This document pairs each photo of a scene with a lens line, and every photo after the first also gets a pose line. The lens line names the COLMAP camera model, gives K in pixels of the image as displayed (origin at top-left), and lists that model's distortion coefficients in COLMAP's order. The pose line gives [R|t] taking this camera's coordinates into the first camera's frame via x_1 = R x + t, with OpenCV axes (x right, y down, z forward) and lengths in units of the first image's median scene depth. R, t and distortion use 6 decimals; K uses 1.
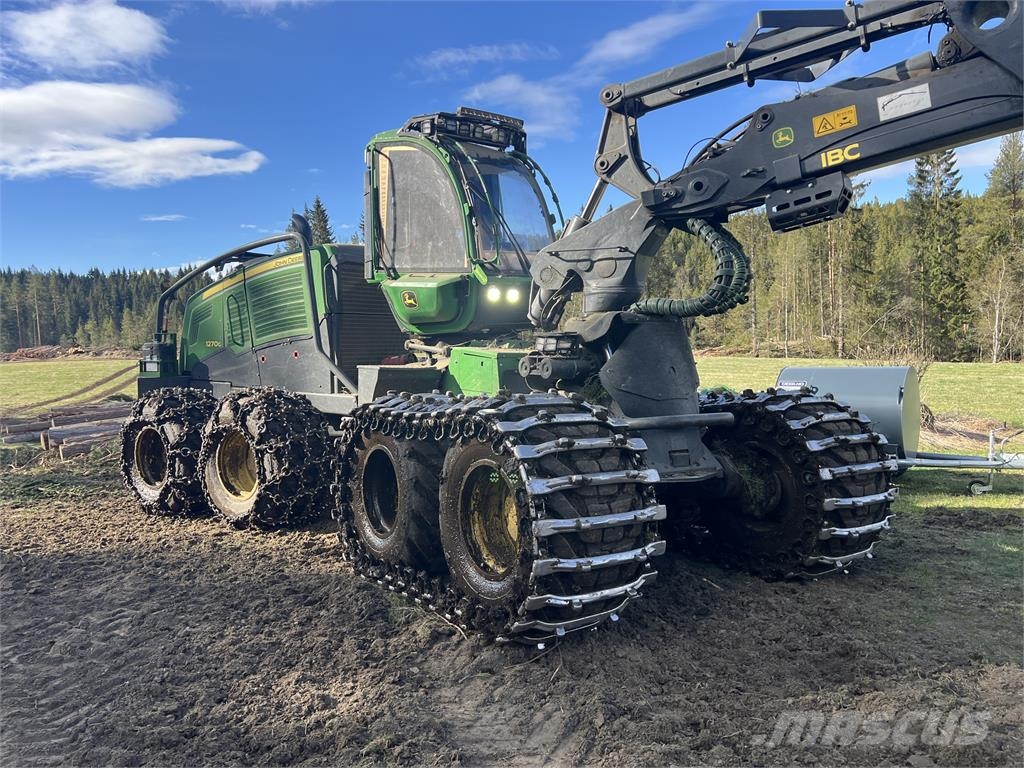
lens RADIAL K [[775.0, 0, 509.7], [0, 775.0, 387.2], [0, 0, 1]] dist [0.065799, -0.082846]
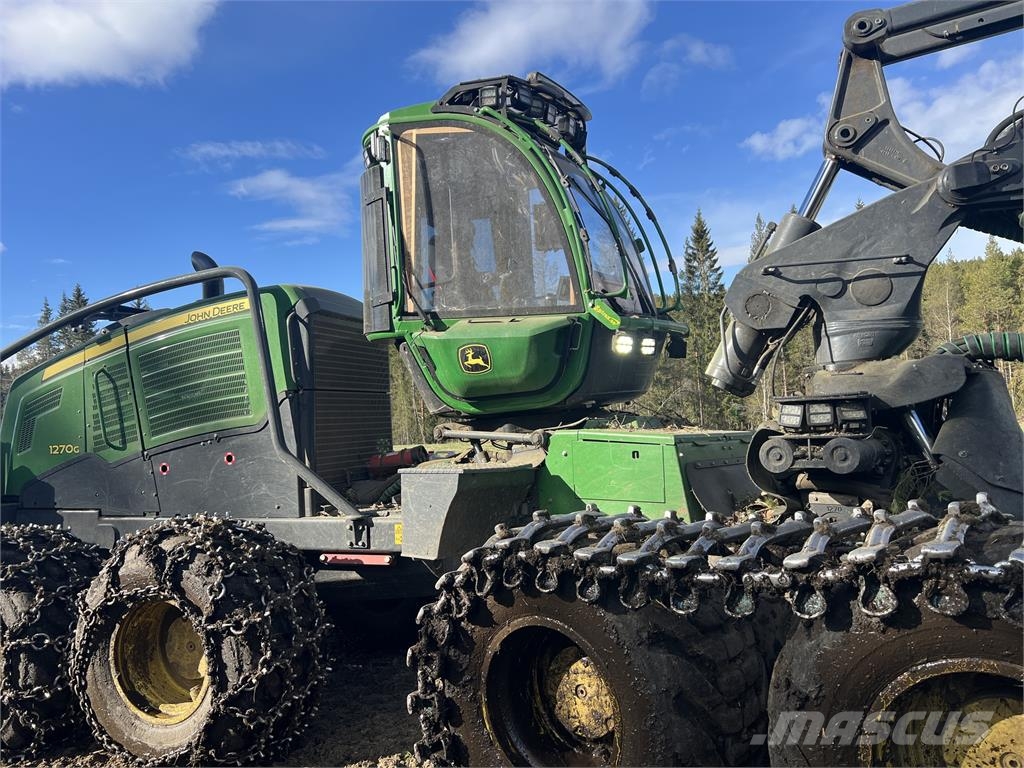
lens RADIAL K [[781.2, 0, 514.7], [0, 781.2, 391.1], [0, 0, 1]] dist [0.051551, -0.054375]
pose [[0.962562, -0.029392, 0.269463, -0.257891], [0.059168, 0.992914, -0.103056, -0.019592], [-0.264525, 0.115141, 0.957481, 0.377212]]
